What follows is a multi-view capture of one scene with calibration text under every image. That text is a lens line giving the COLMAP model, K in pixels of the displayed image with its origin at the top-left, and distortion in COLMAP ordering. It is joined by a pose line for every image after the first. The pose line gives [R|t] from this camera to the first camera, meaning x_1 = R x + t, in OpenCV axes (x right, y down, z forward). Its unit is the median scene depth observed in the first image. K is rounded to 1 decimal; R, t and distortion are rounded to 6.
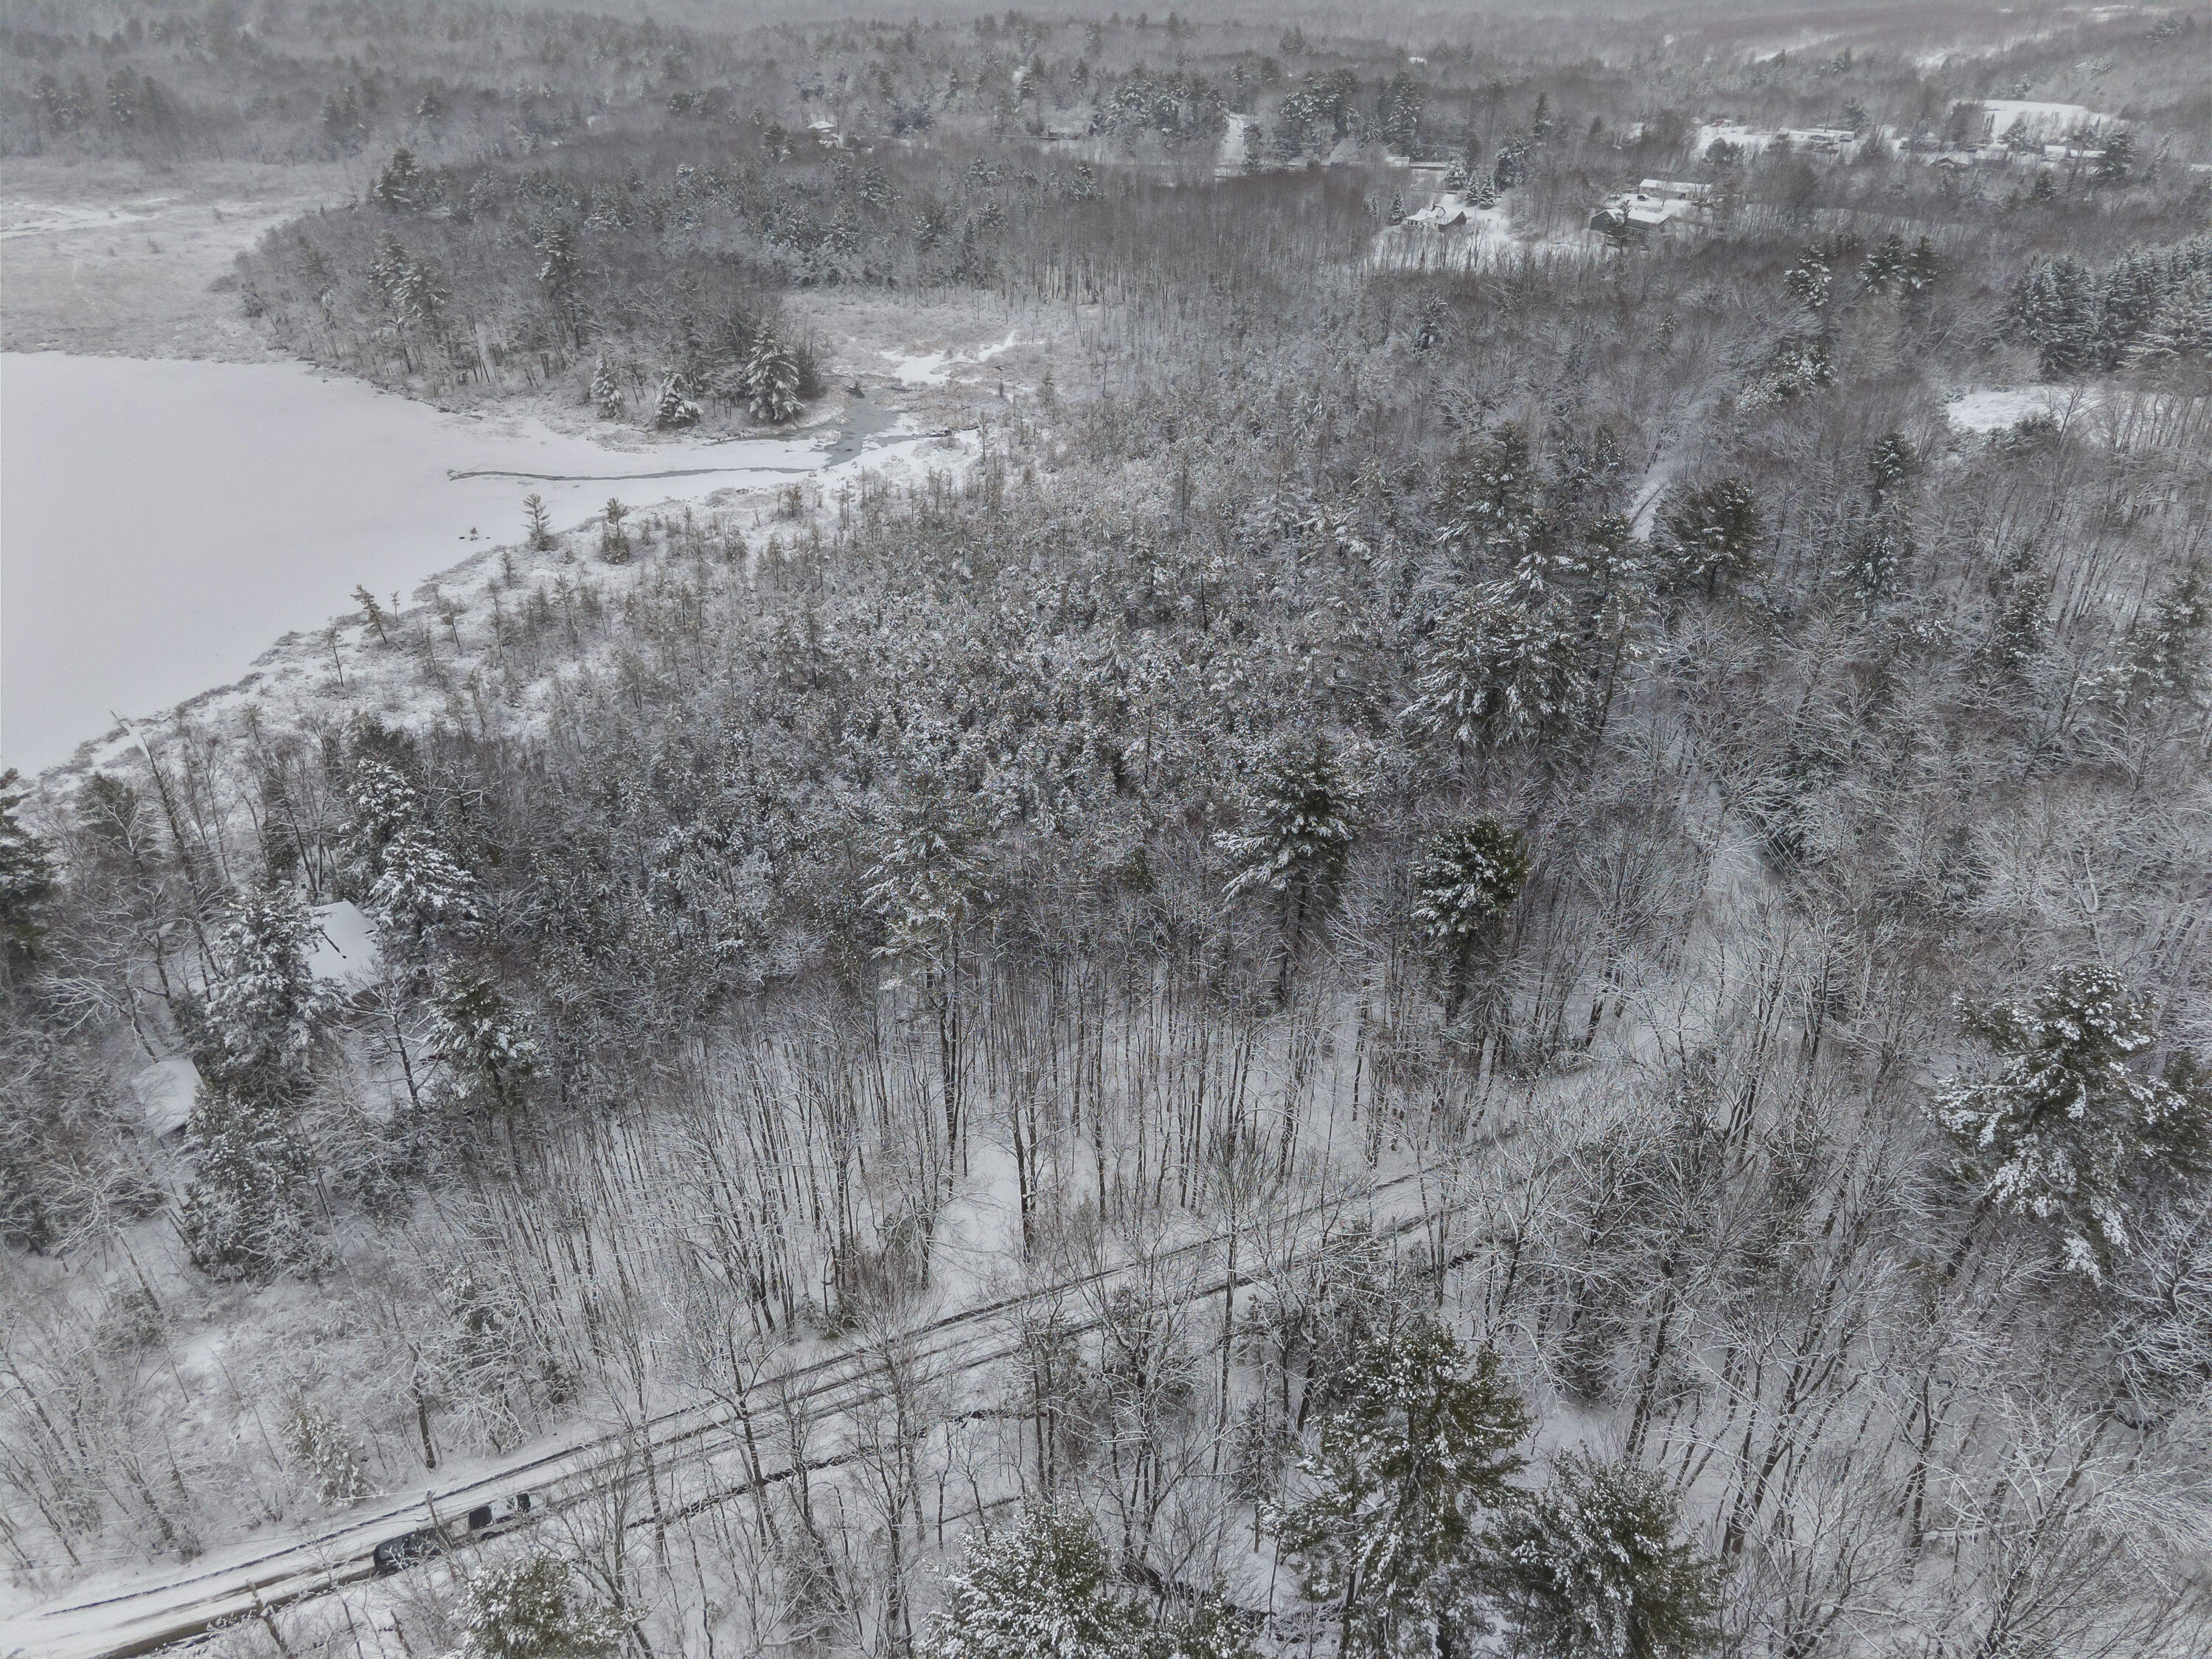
lens RADIAL K [[1485.6, 0, 1152.6], [0, 1485.6, 820.3], [0, 0, 1]] dist [0.008847, -0.003358]
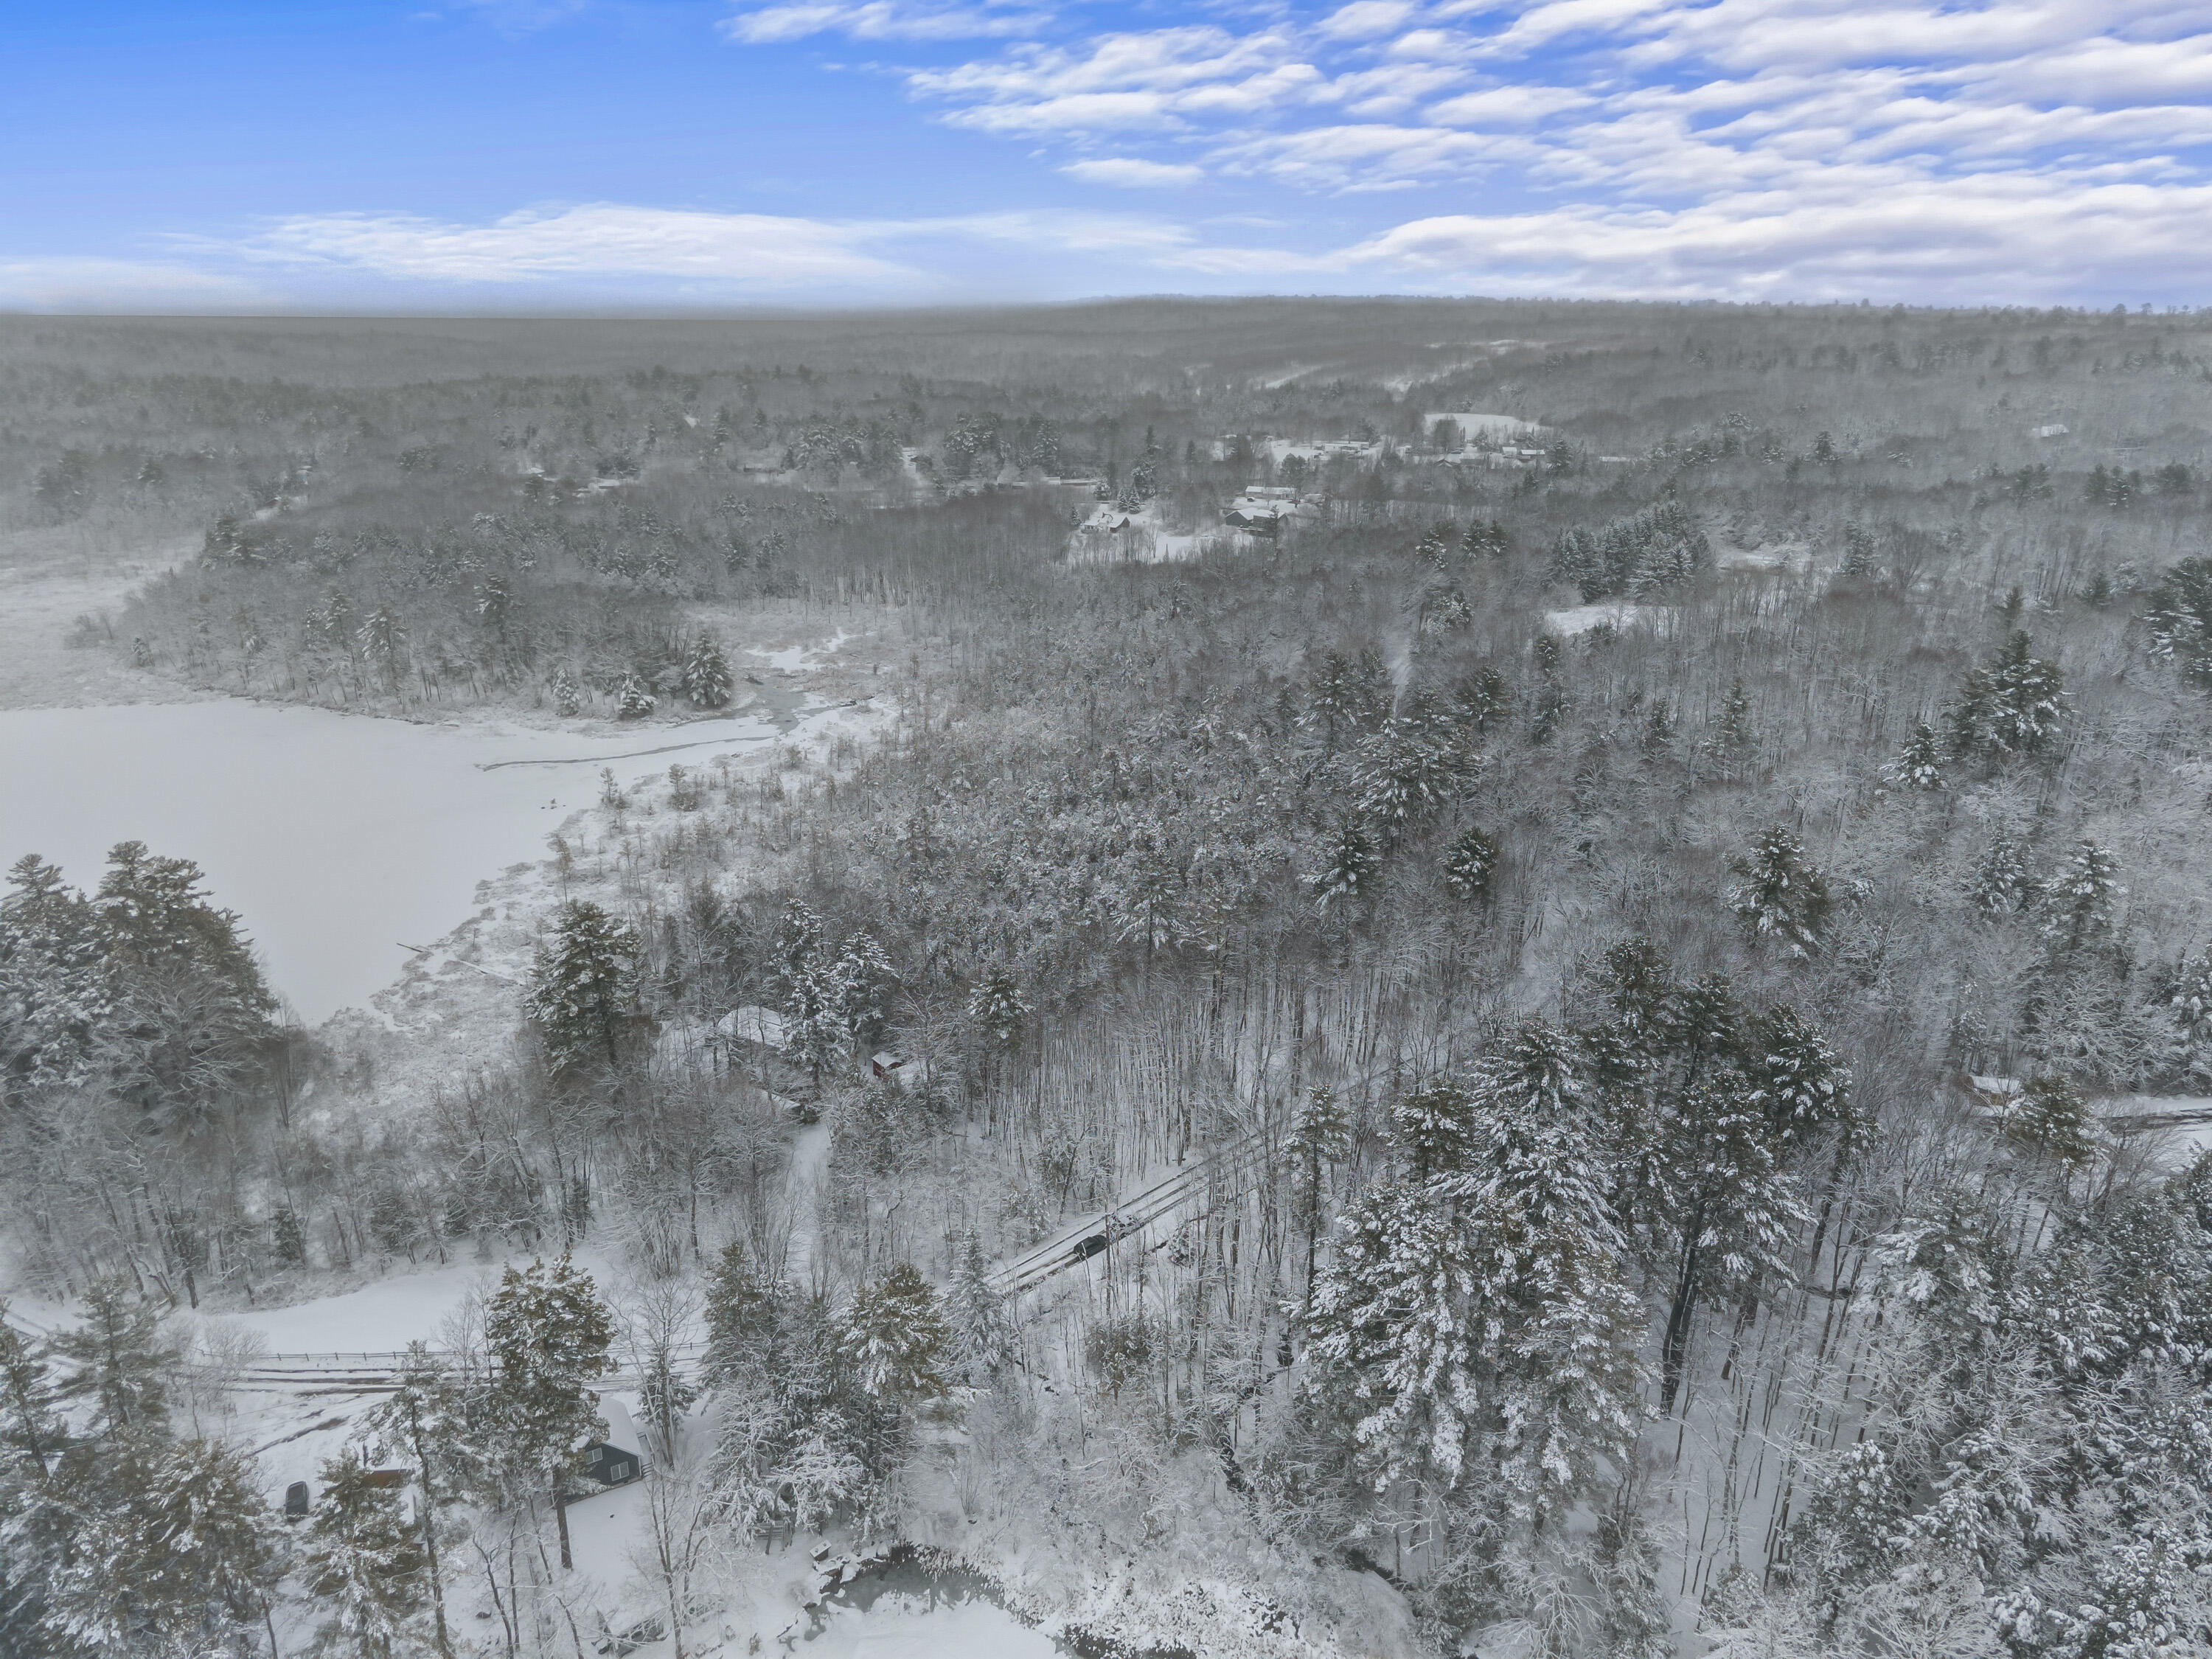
lens RADIAL K [[1483.9, 0, 1128.3], [0, 1483.9, 833.2], [0, 0, 1]] dist [0.043864, -0.033587]
pose [[0.952856, -0.114508, 0.280987, -0.290802], [0.161161, 0.975627, -0.148924, 0.085568], [-0.257086, 0.187187, 0.948086, -0.281051]]
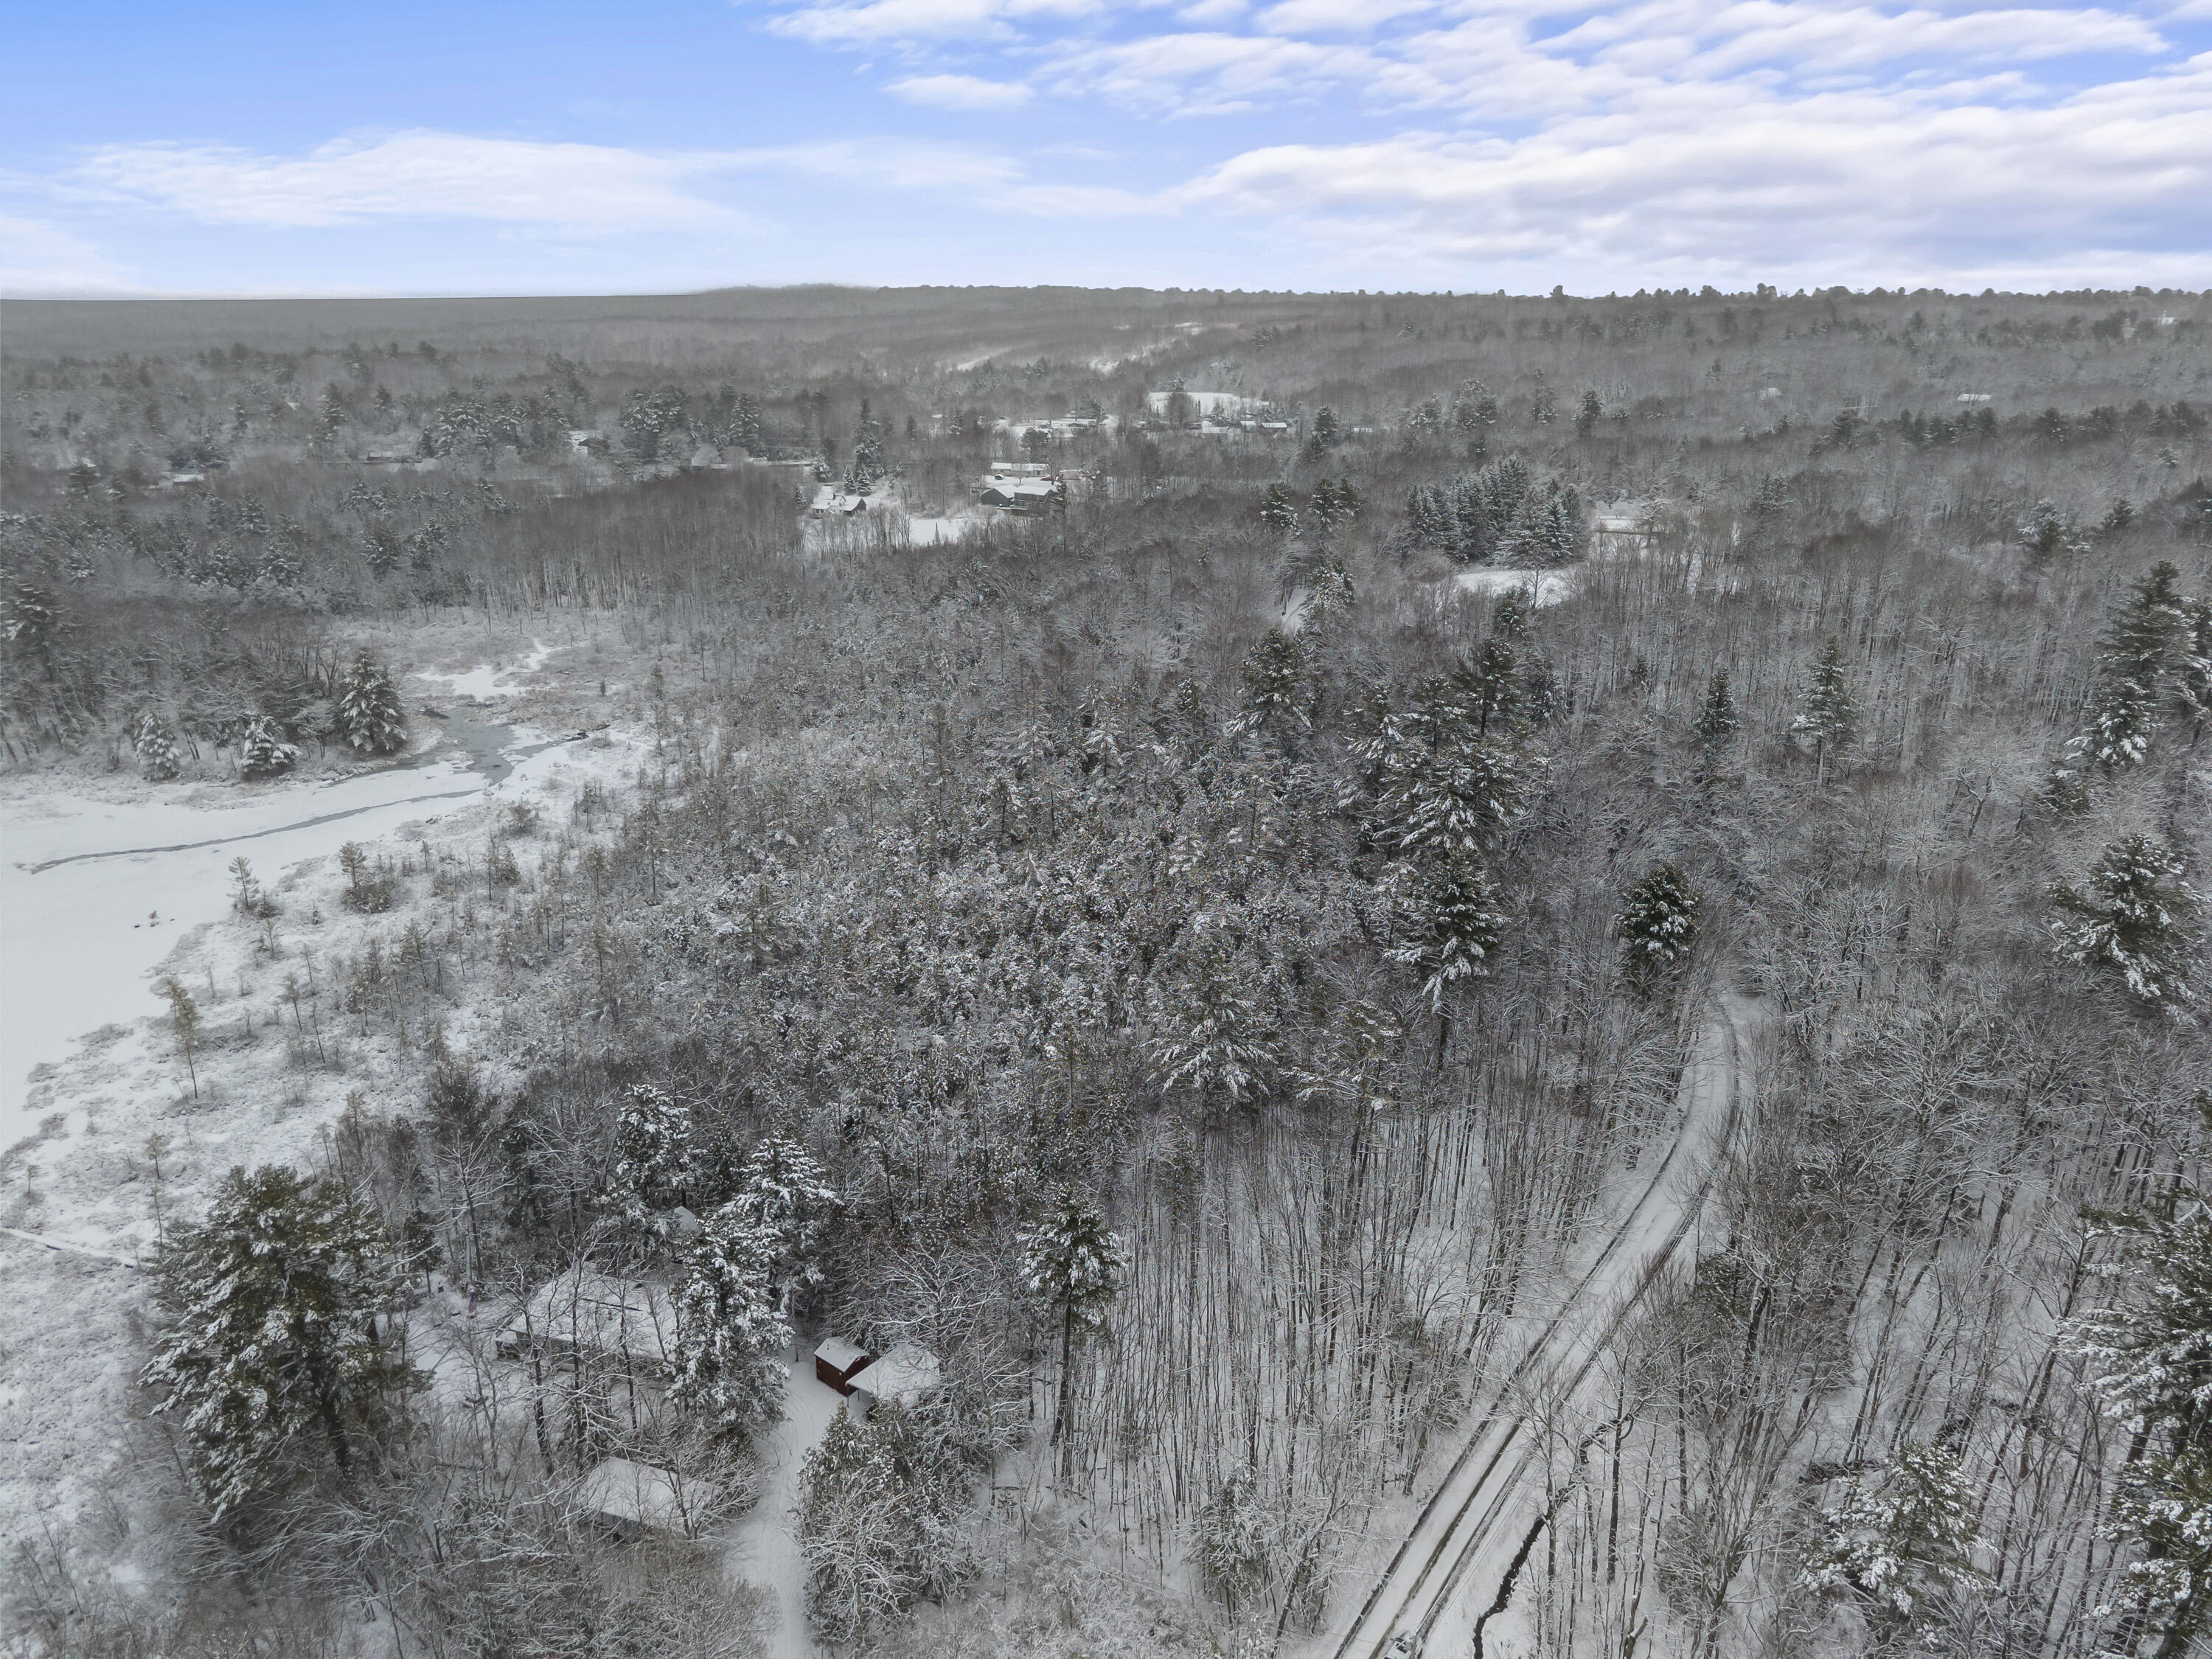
lens RADIAL K [[1463.3, 0, 1106.0], [0, 1463.3, 829.5], [0, 0, 1]] dist [0.015858, -0.008399]
pose [[0.858805, -0.182375, 0.478741, -0.319267], [0.262583, 0.959105, -0.105675, -0.009871], [-0.439890, 0.216463, 0.871573, 0.024486]]
